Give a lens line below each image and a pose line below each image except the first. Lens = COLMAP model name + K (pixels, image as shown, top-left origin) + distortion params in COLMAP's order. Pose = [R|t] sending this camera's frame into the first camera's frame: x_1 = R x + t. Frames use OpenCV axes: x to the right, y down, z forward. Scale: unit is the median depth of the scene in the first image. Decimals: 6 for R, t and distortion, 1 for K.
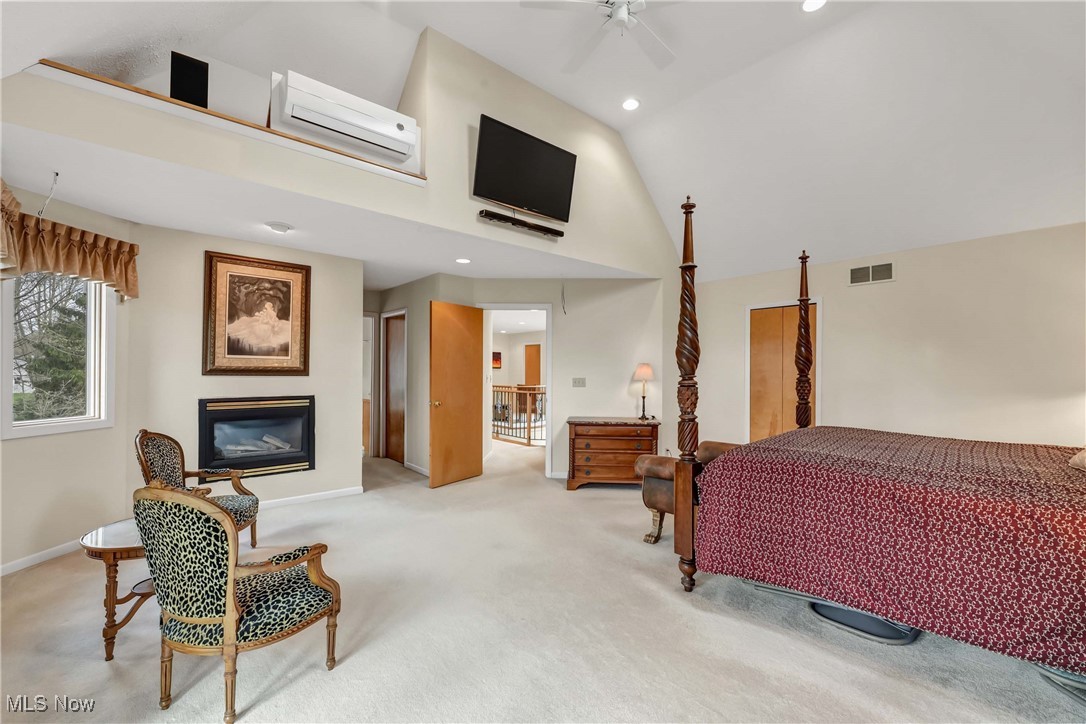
lens RADIAL K [[455.3, 0, 548.4], [0, 455.3, 366.8], [0, 0, 1]] dist [-0.000747, -0.000317]
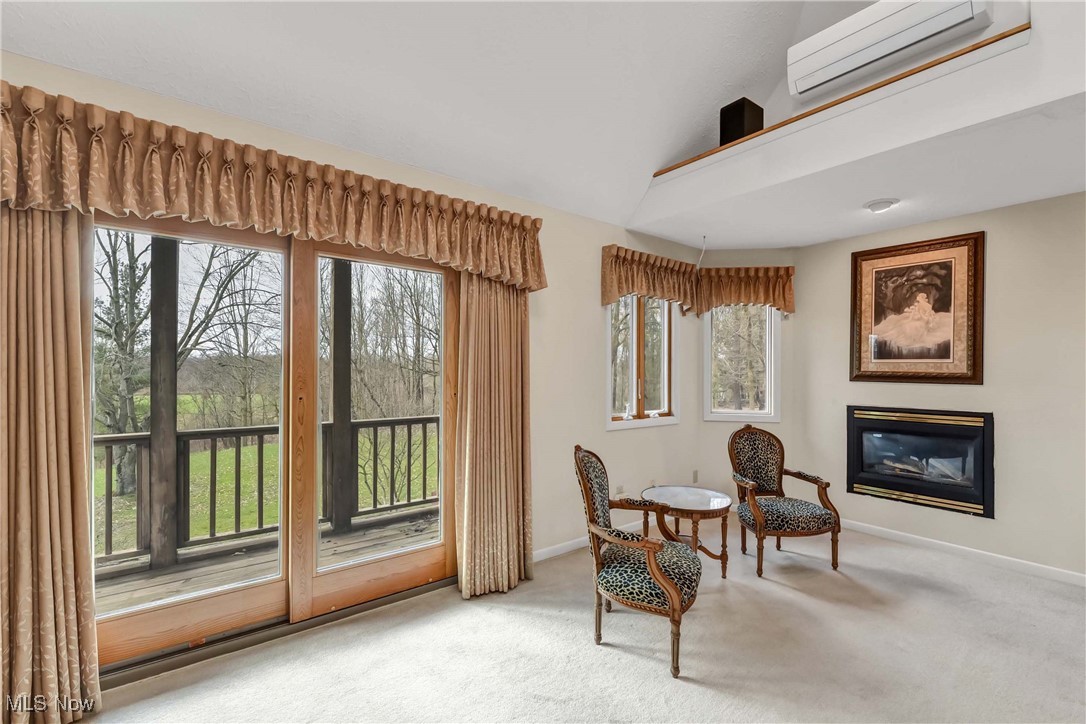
lens RADIAL K [[471.4, 0, 540.6], [0, 471.4, 369.6], [0, 0, 1]] dist [0.000402, -0.000107]
pose [[-0.060552, -0.009279, -0.998122, 0.277216], [-0.003278, 0.999953, -0.009098, 0.005204], [0.998160, 0.002721, -0.060580, 0.380888]]
